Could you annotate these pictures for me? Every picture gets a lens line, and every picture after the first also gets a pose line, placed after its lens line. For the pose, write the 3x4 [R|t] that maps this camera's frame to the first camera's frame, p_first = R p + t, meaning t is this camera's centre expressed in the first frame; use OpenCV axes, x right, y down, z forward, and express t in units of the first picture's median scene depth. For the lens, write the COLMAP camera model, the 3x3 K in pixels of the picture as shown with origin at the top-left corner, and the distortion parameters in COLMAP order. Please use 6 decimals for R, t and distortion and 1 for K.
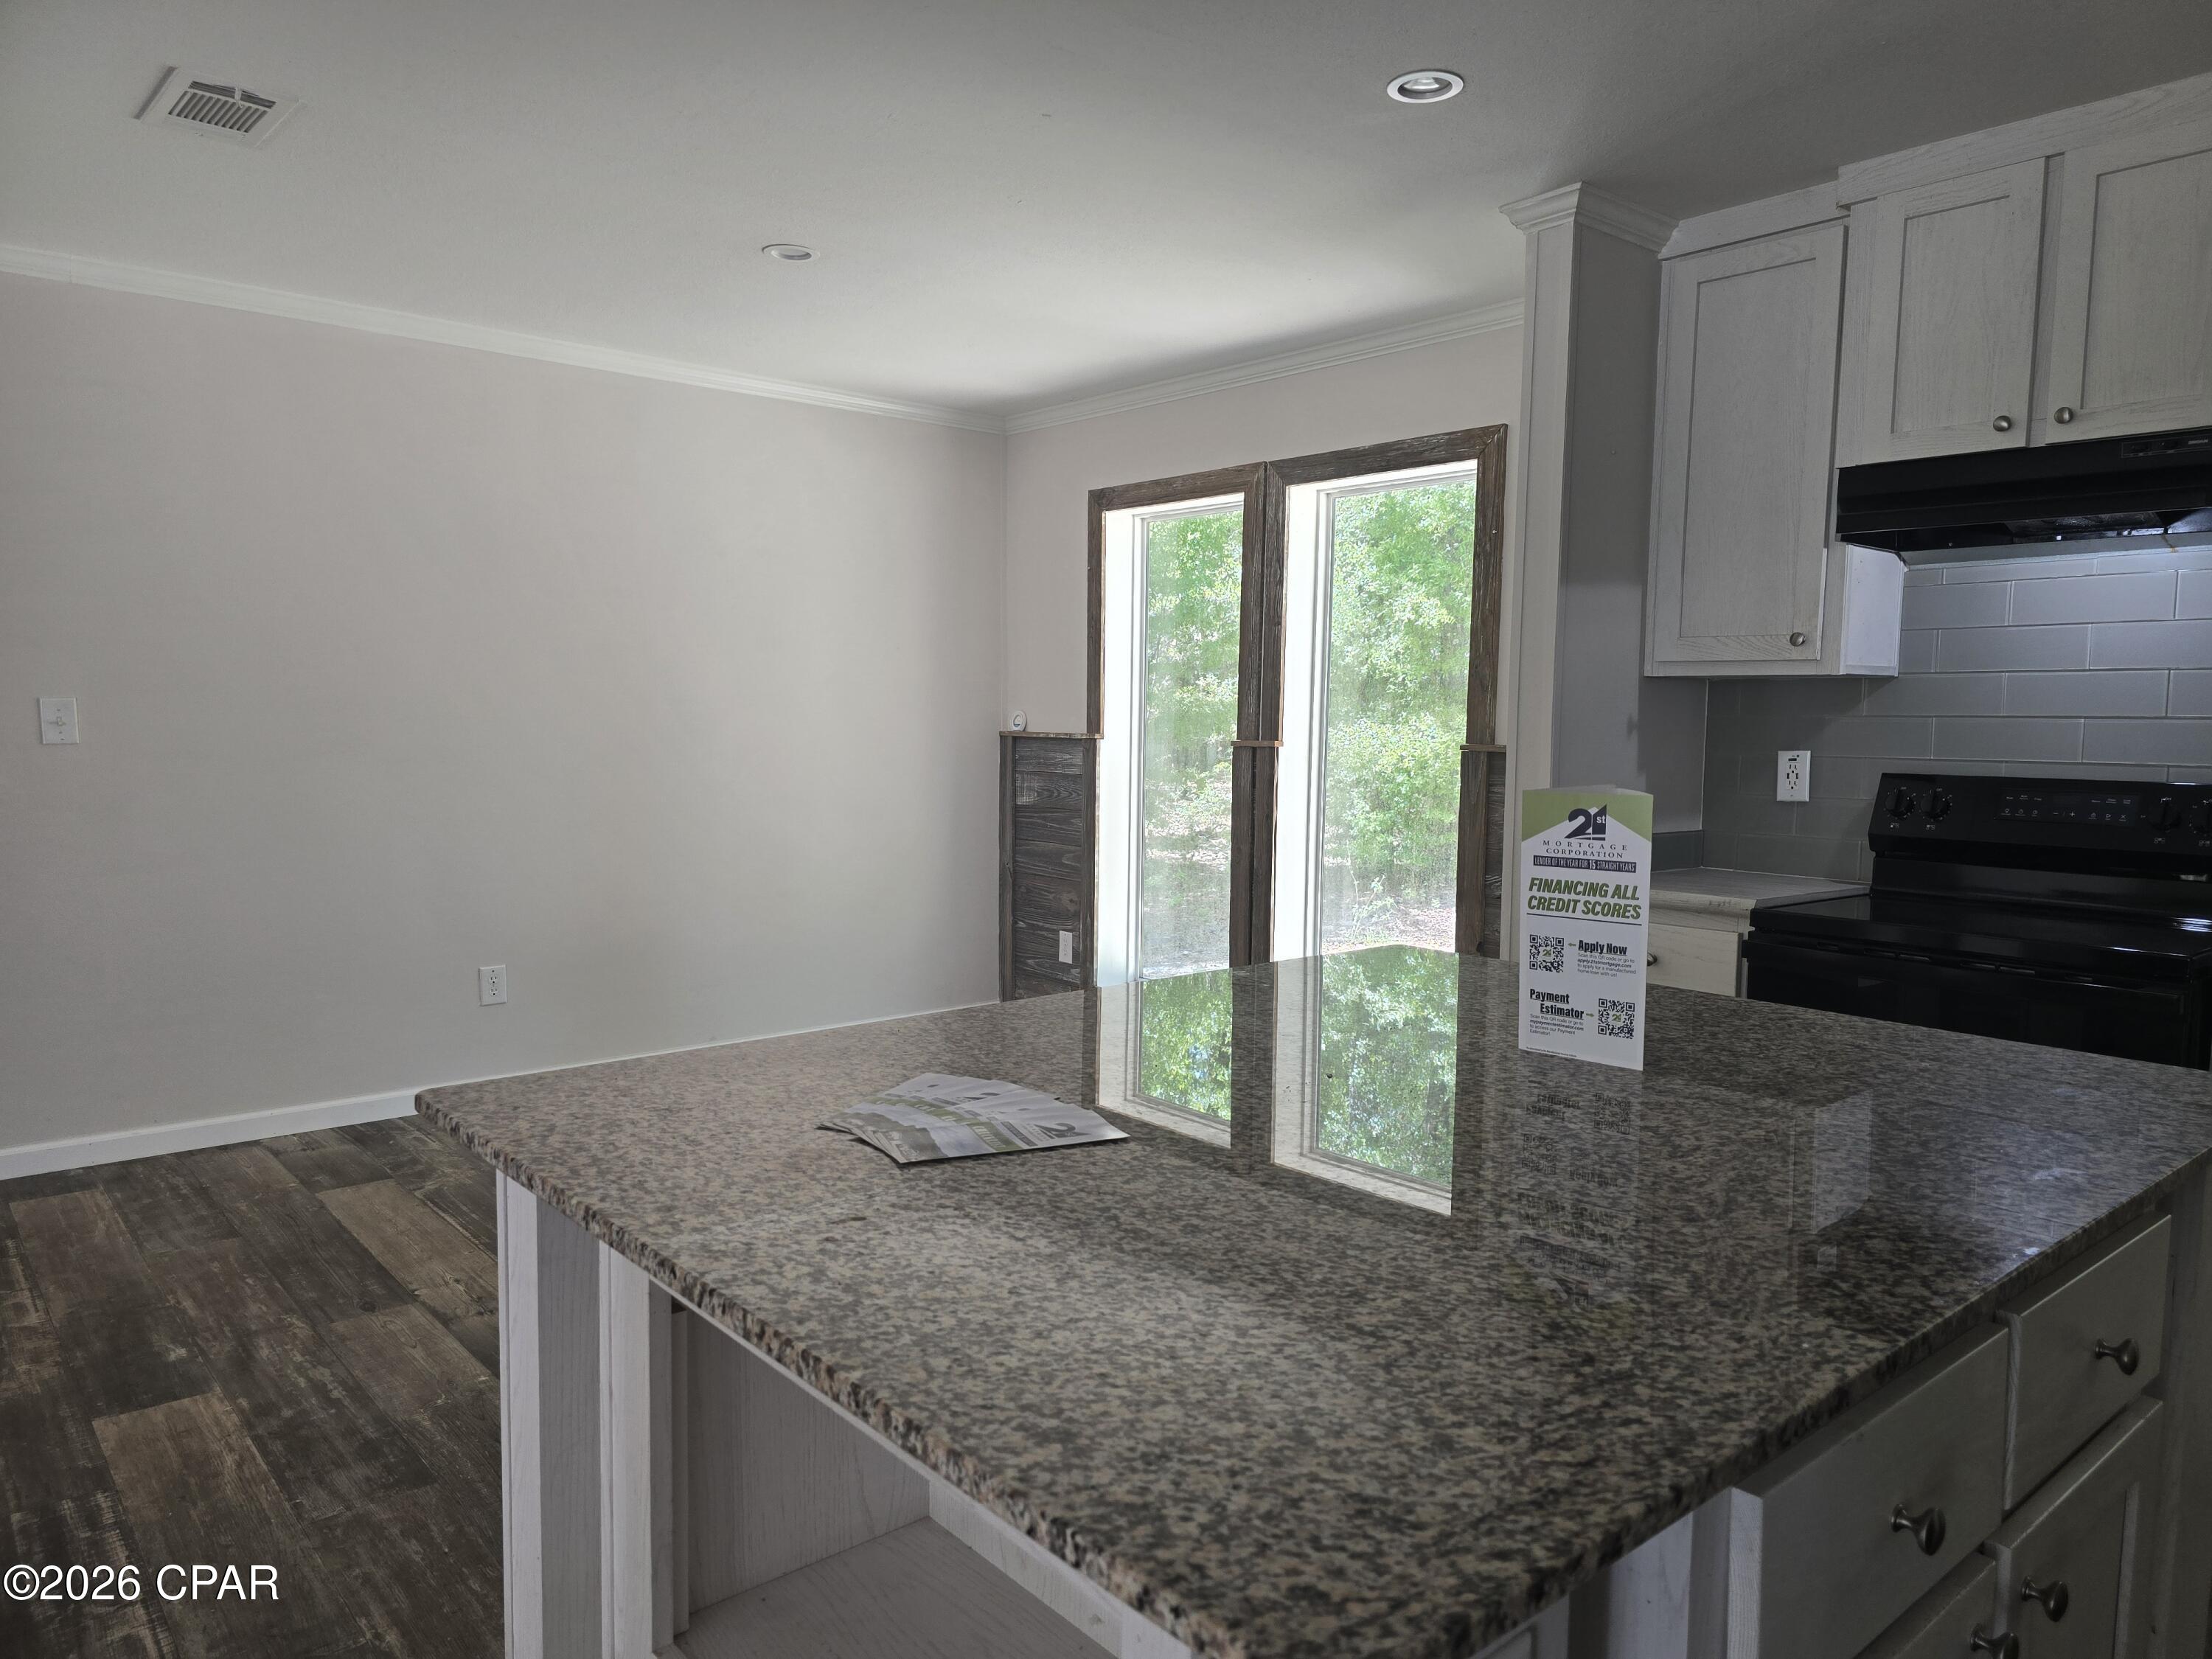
lens RADIAL K [[1475.6, 0, 1136.7], [0, 1475.6, 854.7], [0, 0, 1]] dist [0.083008, -0.079024]
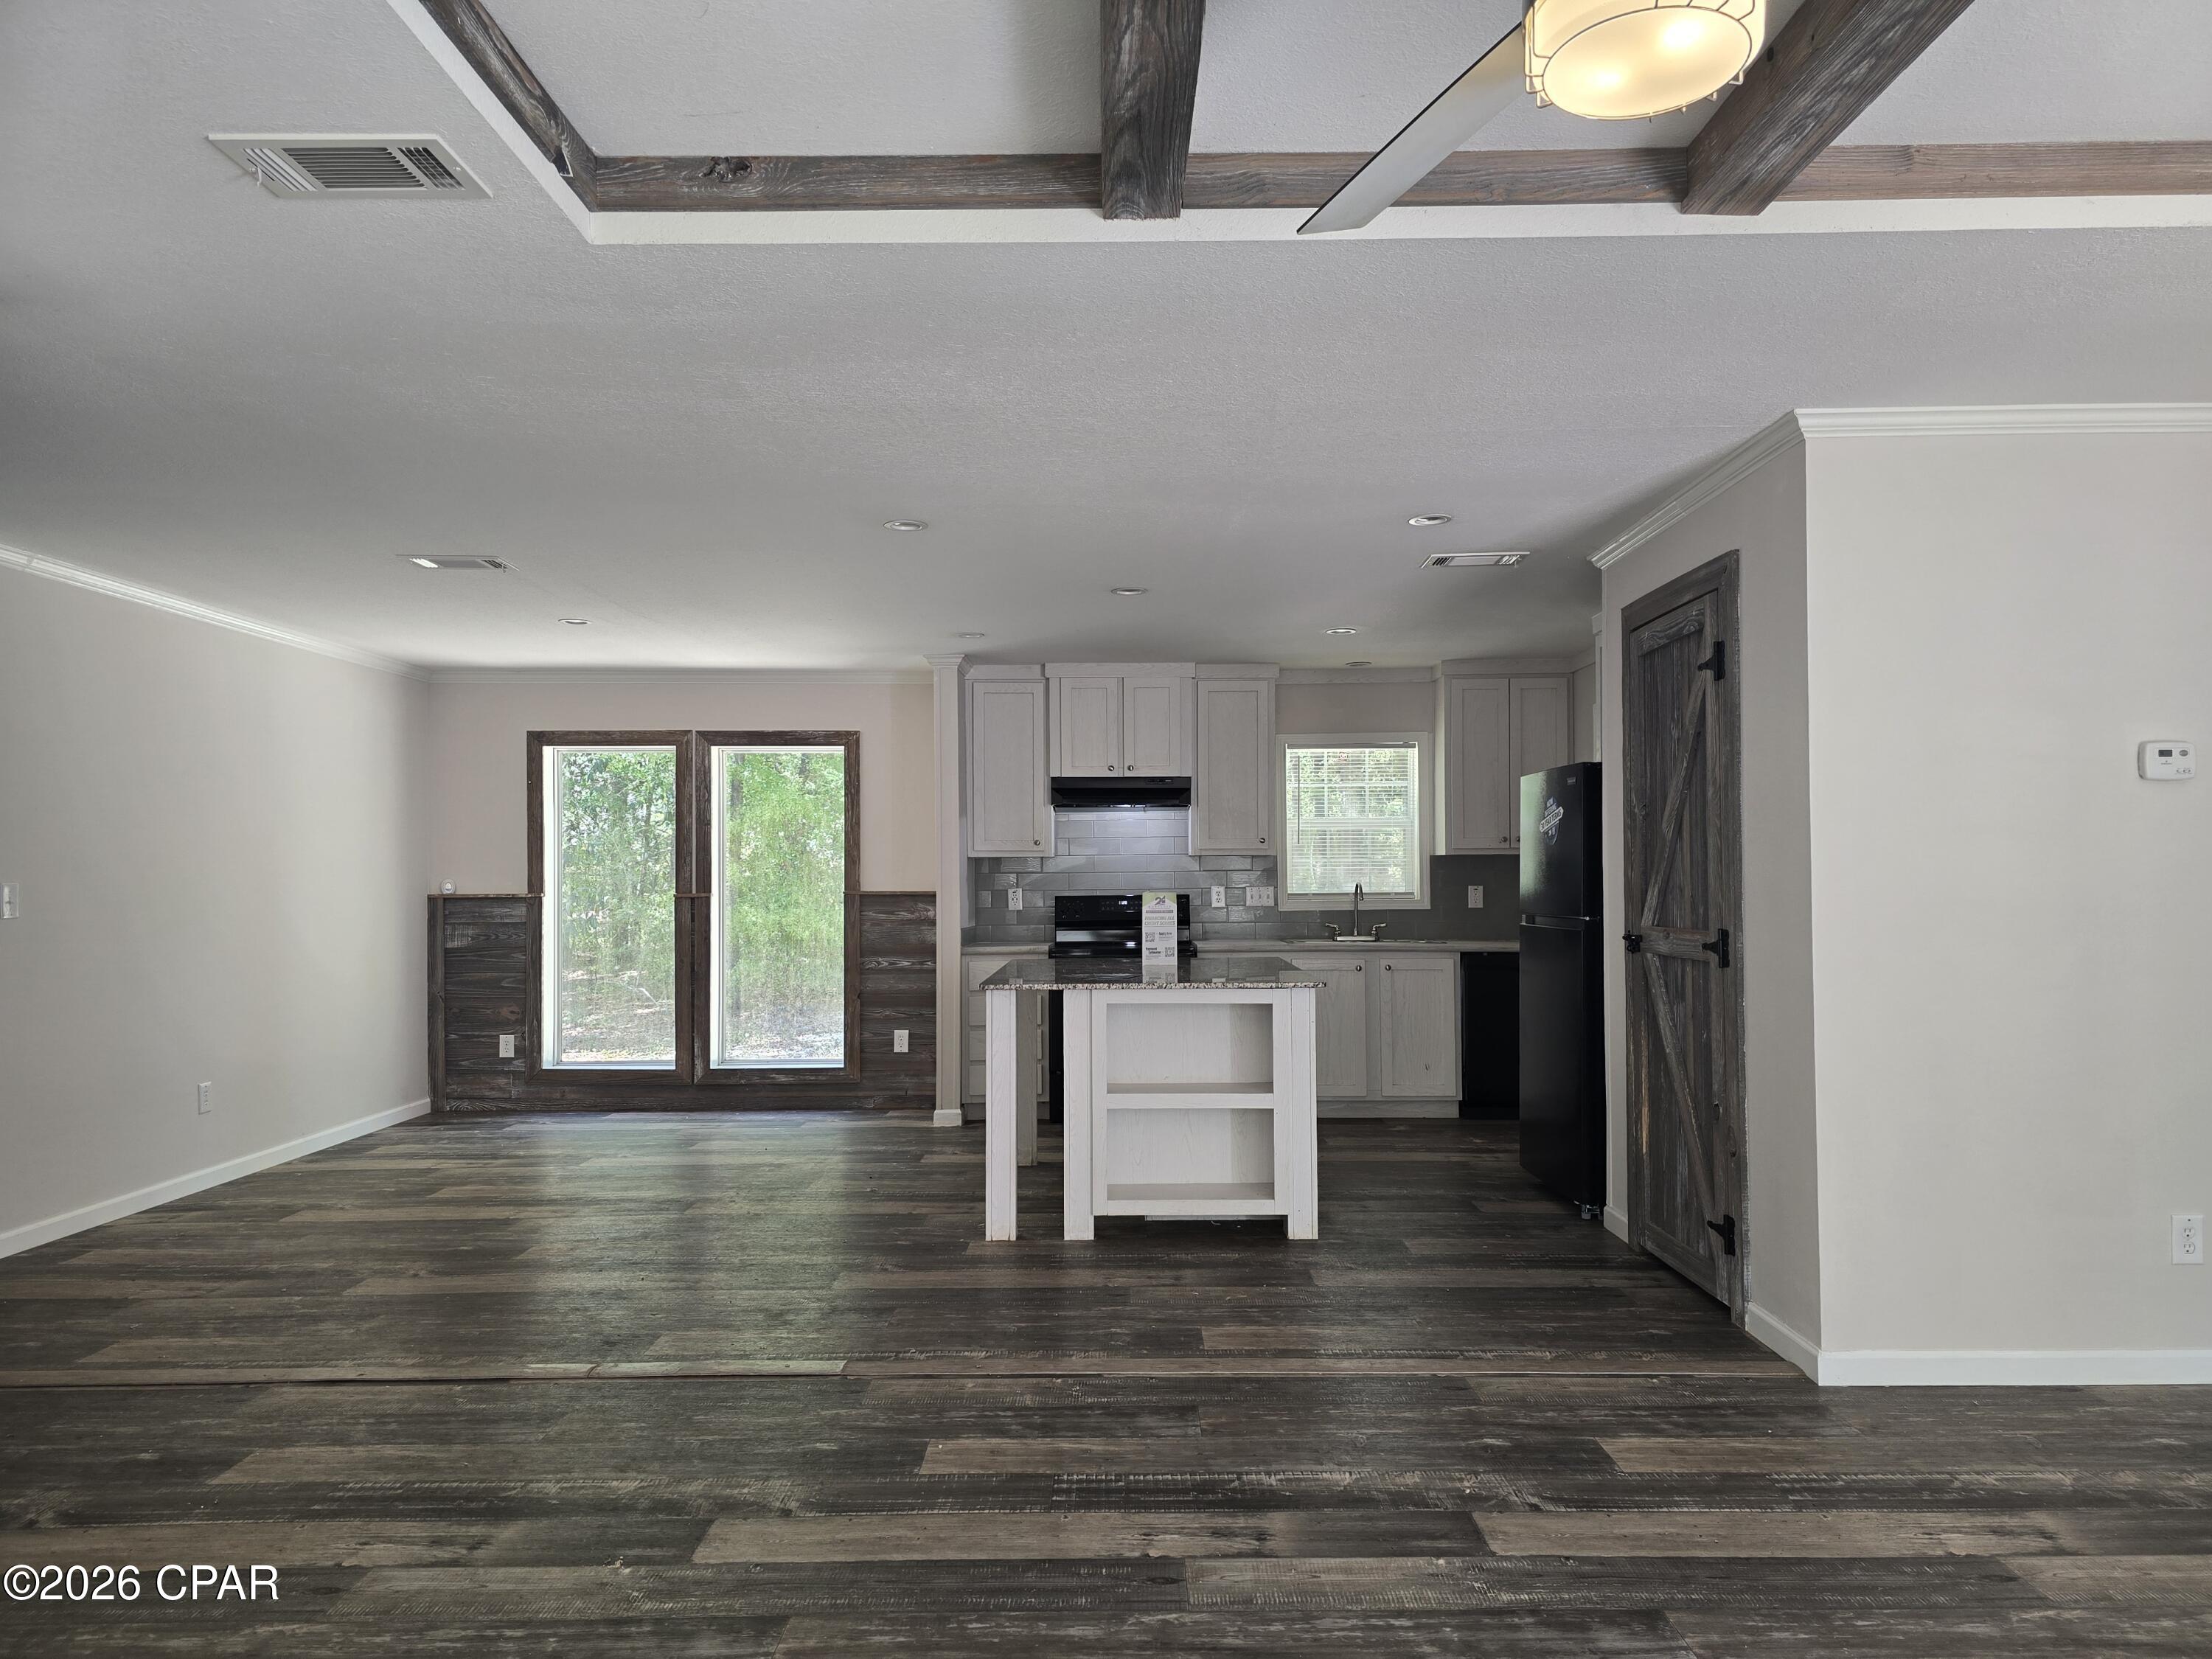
lens RADIAL K [[1518.6, 0, 1112.0], [0, 1518.6, 870.4], [0, 0, 1]] dist [0.115111, -0.108977]
pose [[0.663068, -0.010086, 0.748491, -1.043878], [0.088681, 0.993926, -0.065167, 0.059203], [-0.743287, 0.109587, 0.659935, -0.571539]]
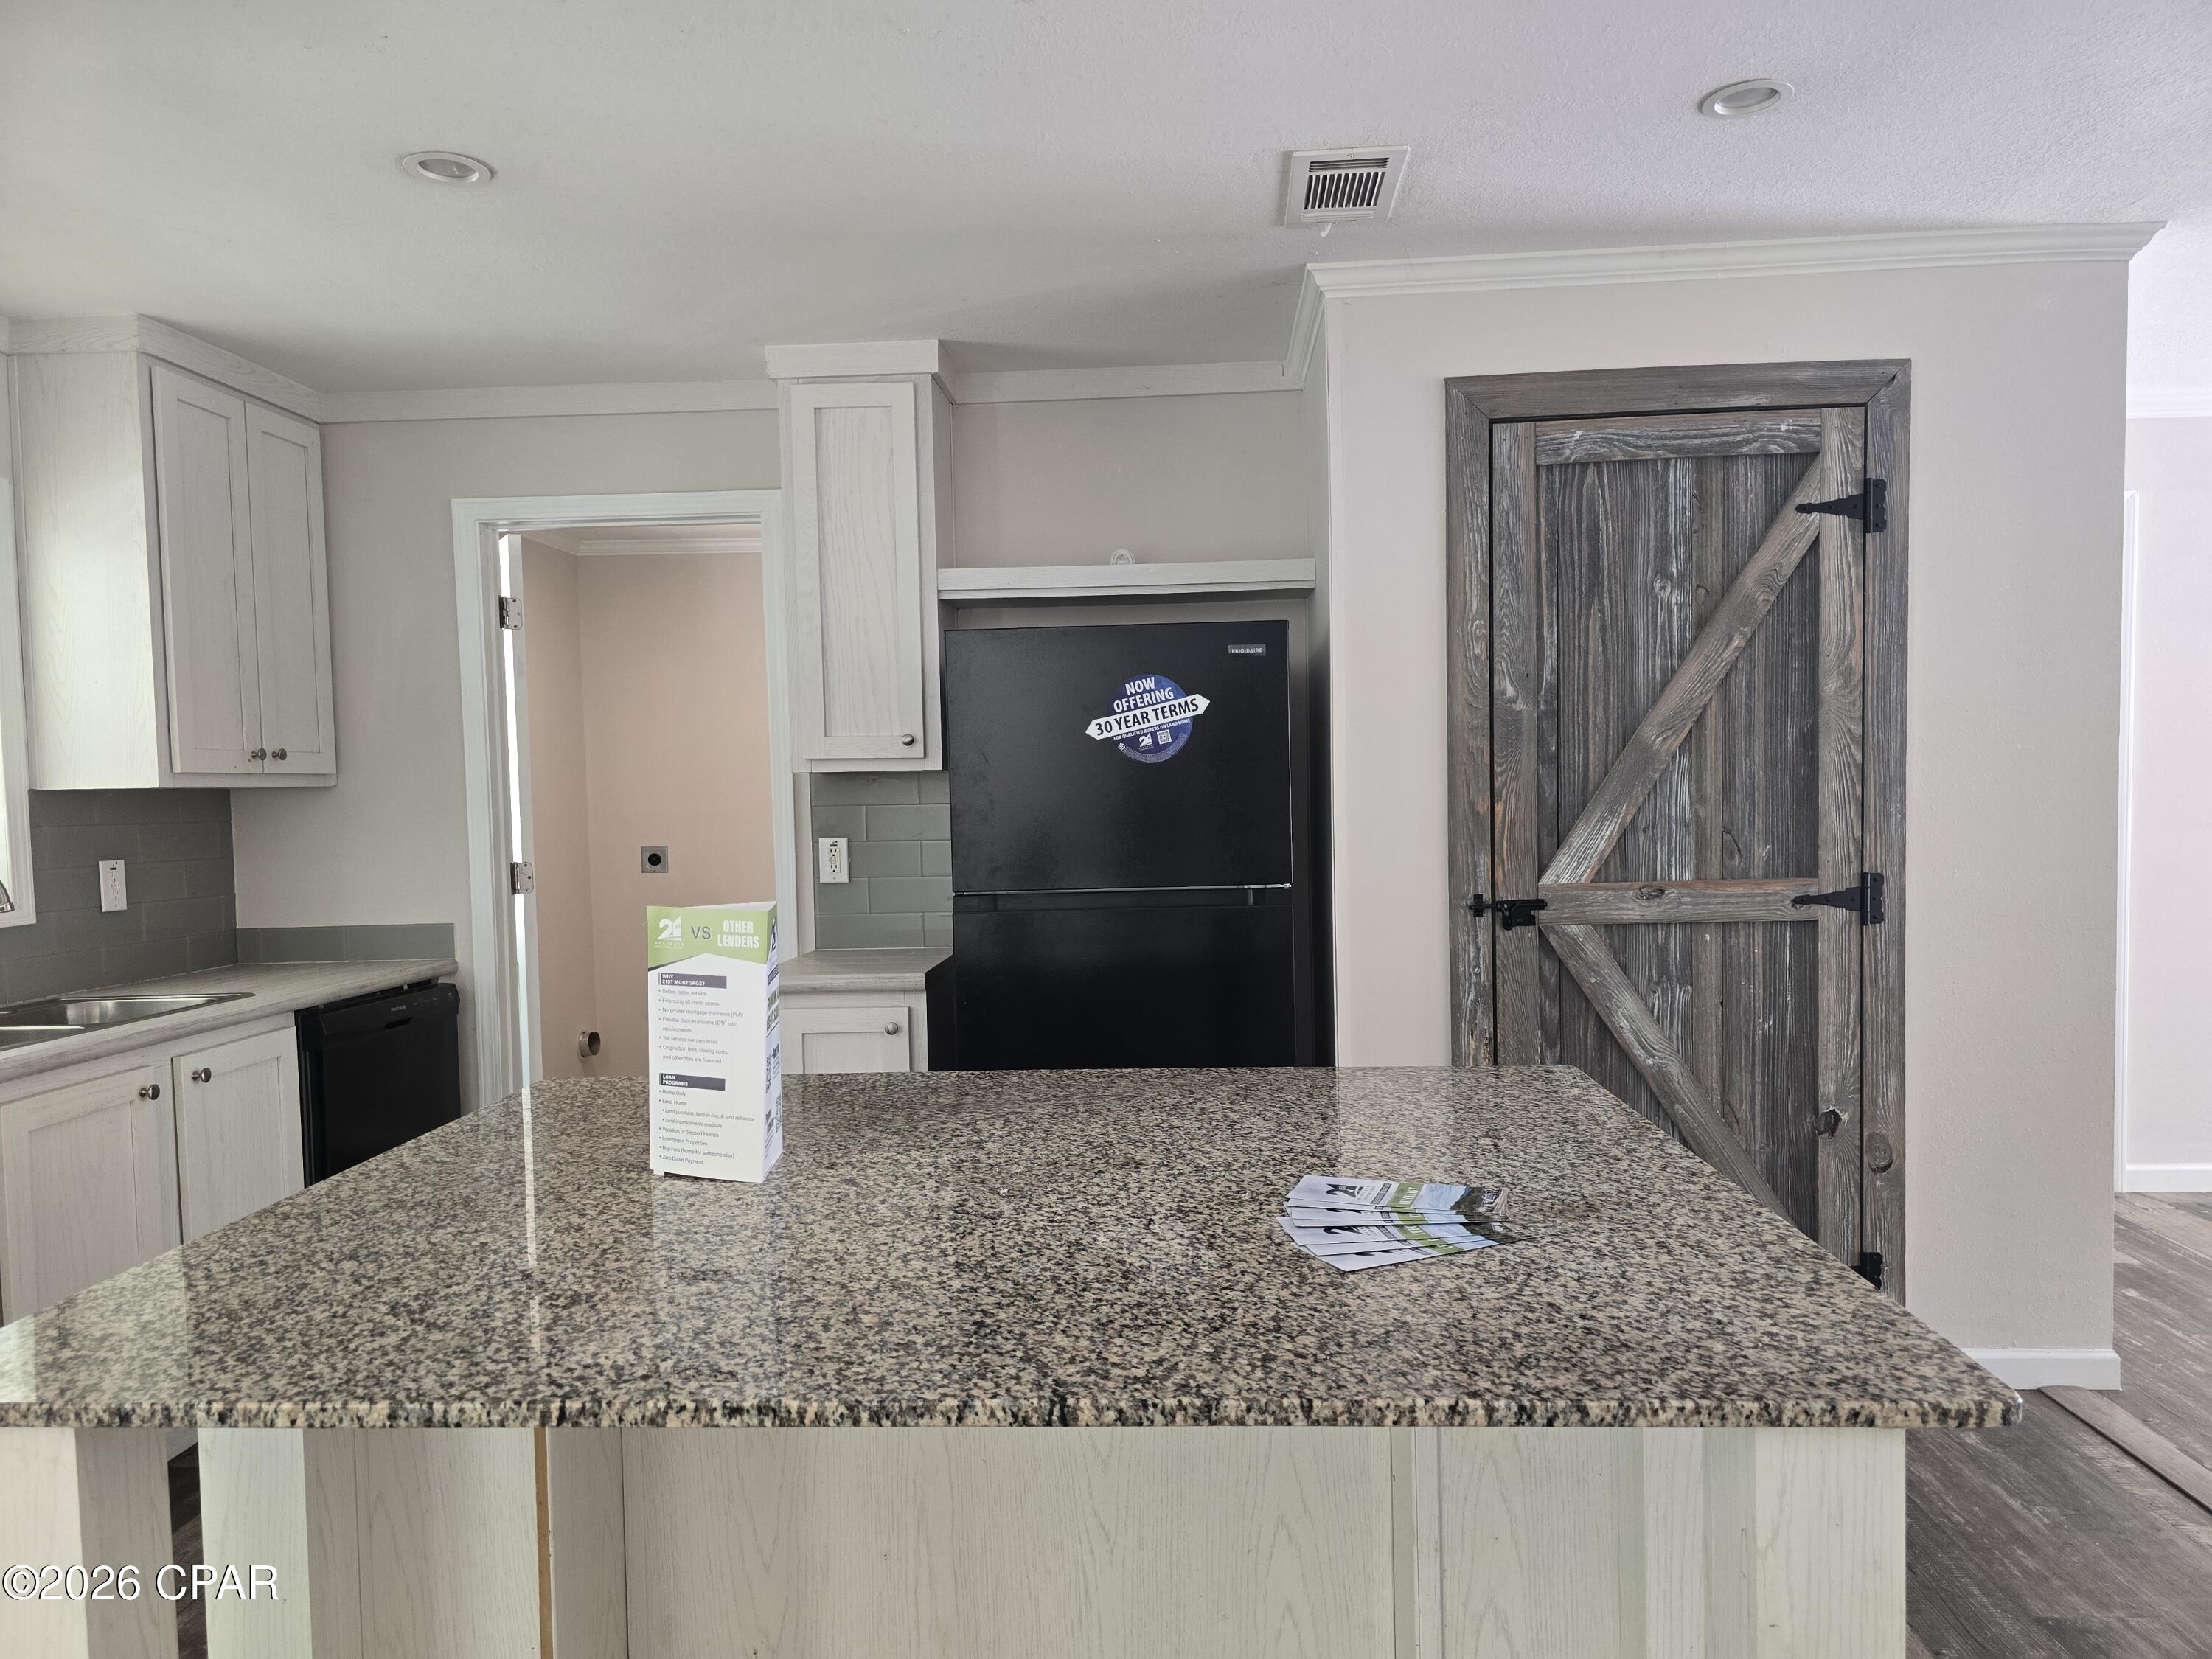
lens RADIAL K [[1487.5, 0, 1107.5], [0, 1487.5, 854.0], [0, 0, 1]] dist [0.042005, -0.036486]
pose [[-0.712520, -0.028798, 0.701060, -0.230132], [0.082490, 0.988790, 0.124456, -0.072550], [-0.696786, 0.146508, -0.702157, 0.607314]]
